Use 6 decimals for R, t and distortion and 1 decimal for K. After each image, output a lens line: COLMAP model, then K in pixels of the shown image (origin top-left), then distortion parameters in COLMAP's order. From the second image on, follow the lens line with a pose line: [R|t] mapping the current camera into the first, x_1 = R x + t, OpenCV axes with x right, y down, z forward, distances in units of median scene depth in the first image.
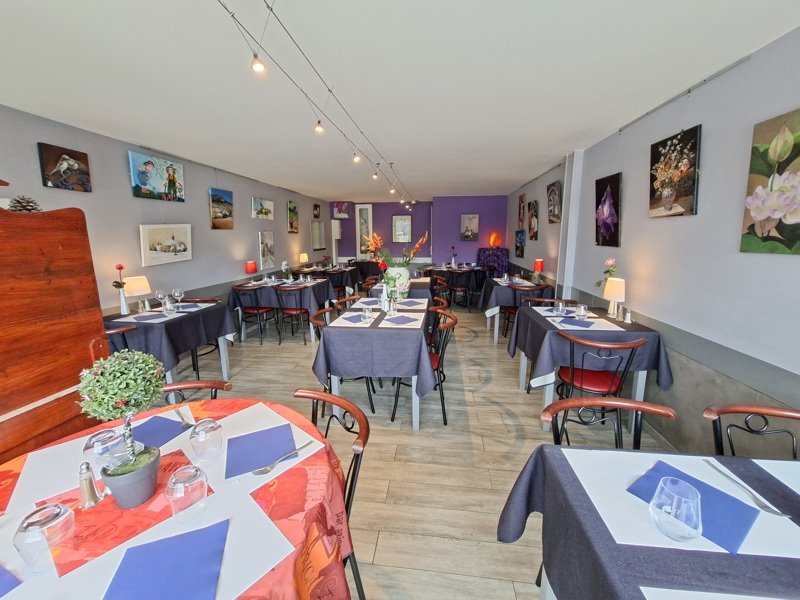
lens RADIAL K [[314.0, 0, 397.1], [0, 314.0, 294.9], [0, 0, 1]] dist [-0.013519, 0.000304]
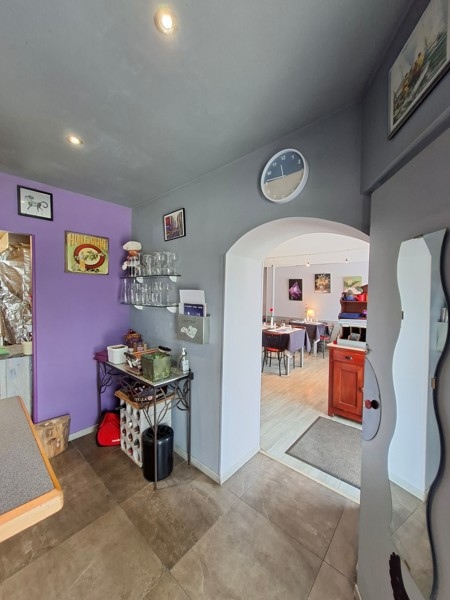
lens RADIAL K [[235.5, 0, 227.8], [0, 235.5, 302.0], [0, 0, 1]] dist [-0.013519, 0.000304]
pose [[0.558179, -0.015166, 0.829582, -0.995613], [0.136267, 0.987932, -0.073625, -0.036747], [-0.818454, 0.154141, 0.553510, 0.153106]]
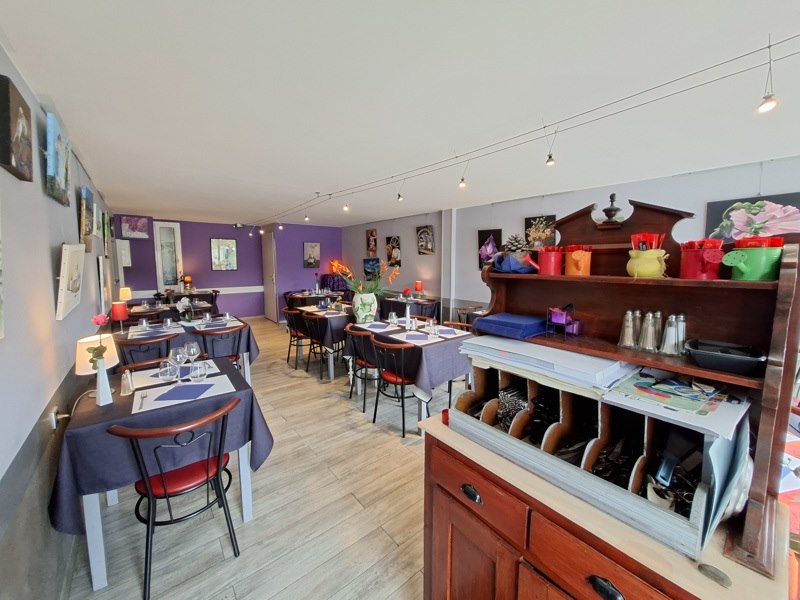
lens RADIAL K [[314.0, 0, 401.2], [0, 314.0, 295.6], [0, 0, 1]] dist [-0.013519, 0.000304]
pose [[0.678116, -0.072948, 0.731326, -0.526901], [0.128553, 0.991495, -0.020302, -0.031224], [-0.723625, 0.107781, 0.681726, 0.132828]]
